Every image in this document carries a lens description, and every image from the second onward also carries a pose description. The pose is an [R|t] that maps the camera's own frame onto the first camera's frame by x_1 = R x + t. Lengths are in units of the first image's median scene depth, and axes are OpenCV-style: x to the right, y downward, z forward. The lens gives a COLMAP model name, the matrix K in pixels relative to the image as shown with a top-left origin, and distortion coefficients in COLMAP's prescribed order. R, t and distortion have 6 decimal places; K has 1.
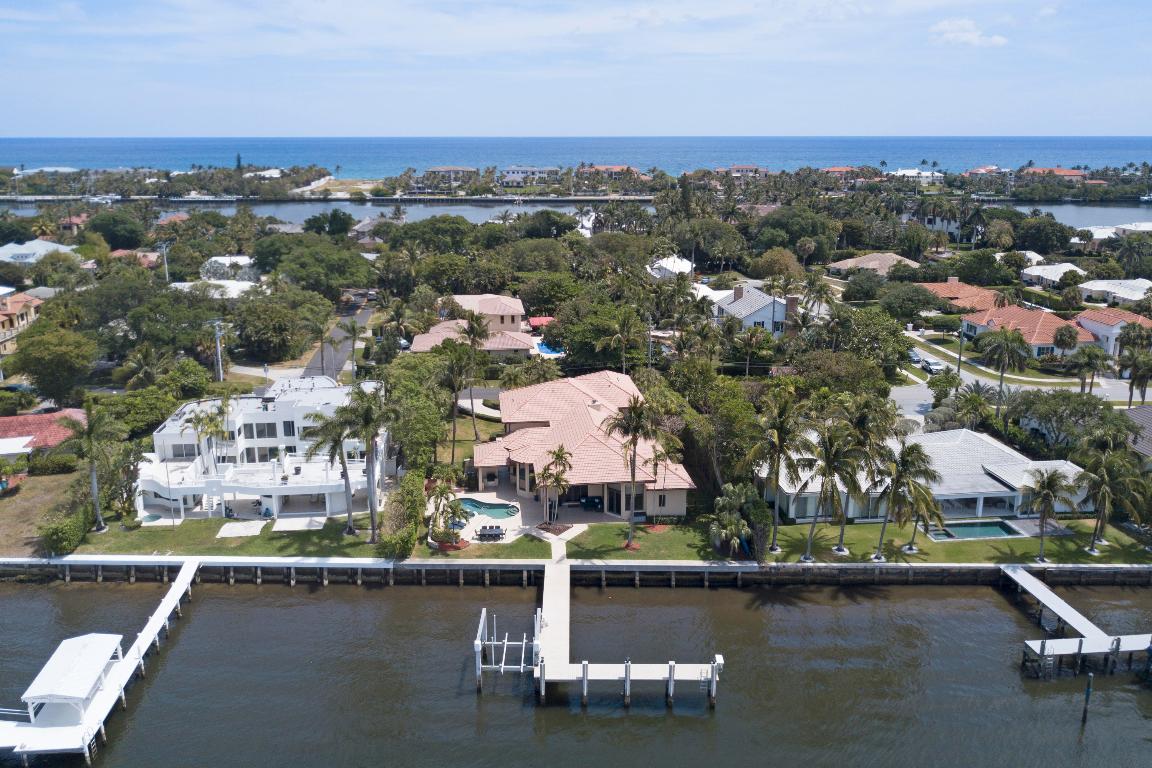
lens RADIAL K [[844.7, 0, 573.1], [0, 844.7, 338.2], [0, 0, 1]] dist [-0.002964, 0.001767]
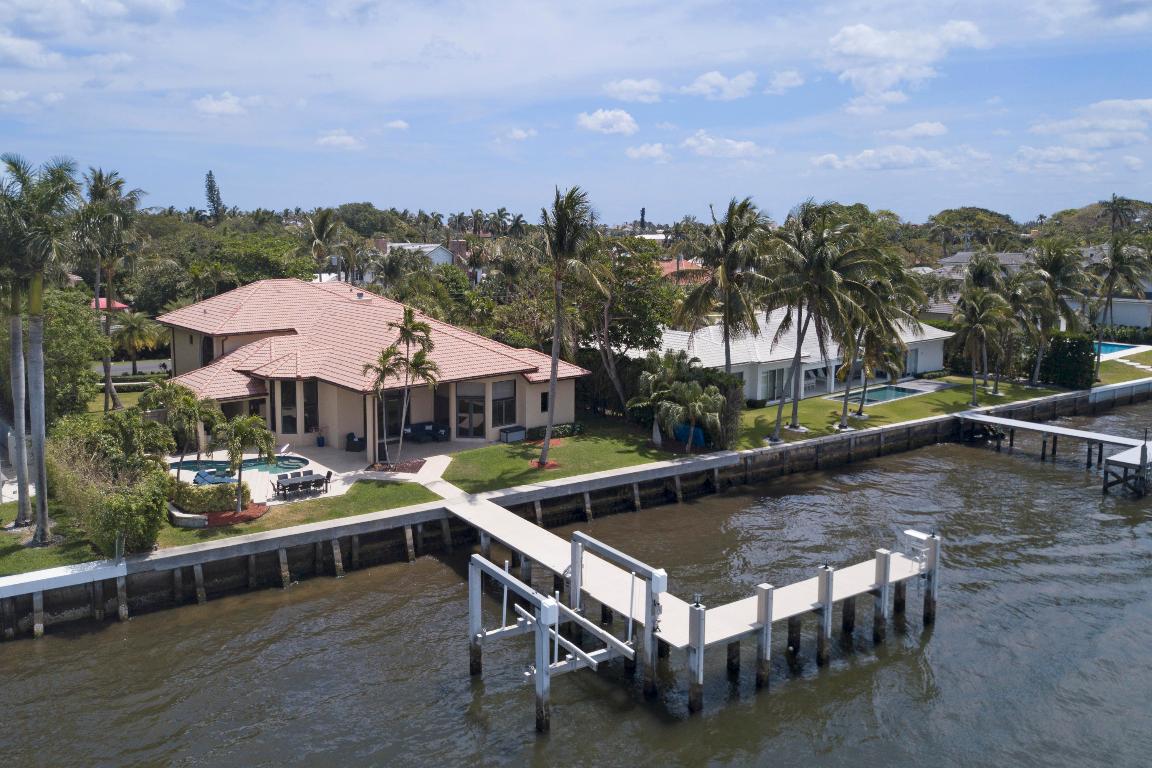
lens RADIAL K [[884.3, 0, 531.4], [0, 884.3, 354.5], [0, 0, 1]] dist [0.008240, 0.000729]
pose [[0.833472, -0.066478, 0.548549, -0.268984], [0.113699, 0.992126, -0.052522, 0.197926], [-0.540738, 0.106145, 0.834467, 0.475074]]
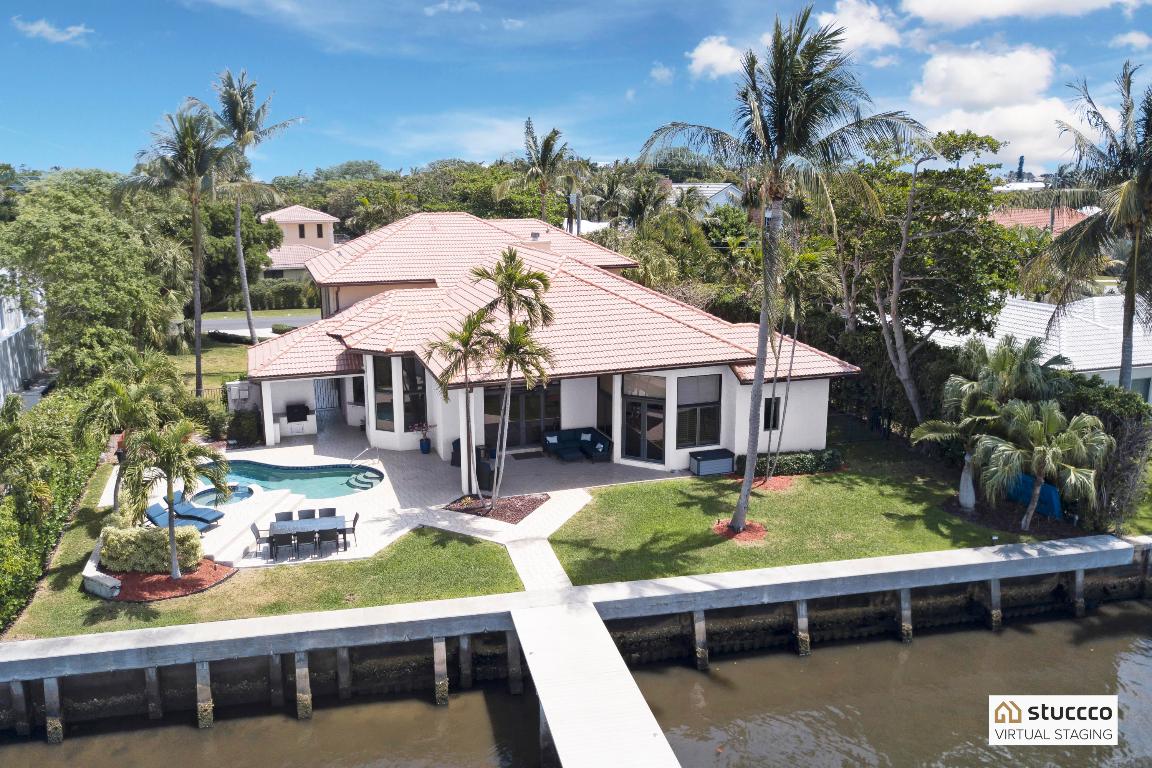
lens RADIAL K [[853.6, 0, 576.0], [0, 853.6, 384.0], [0, 0, 1]] dist [-0.012140, -0.000894]
pose [[0.972357, -0.046352, 0.228851, -0.070497], [0.046332, 0.998911, 0.005463, 0.179795], [-0.228855, 0.005291, 0.973446, 0.673247]]
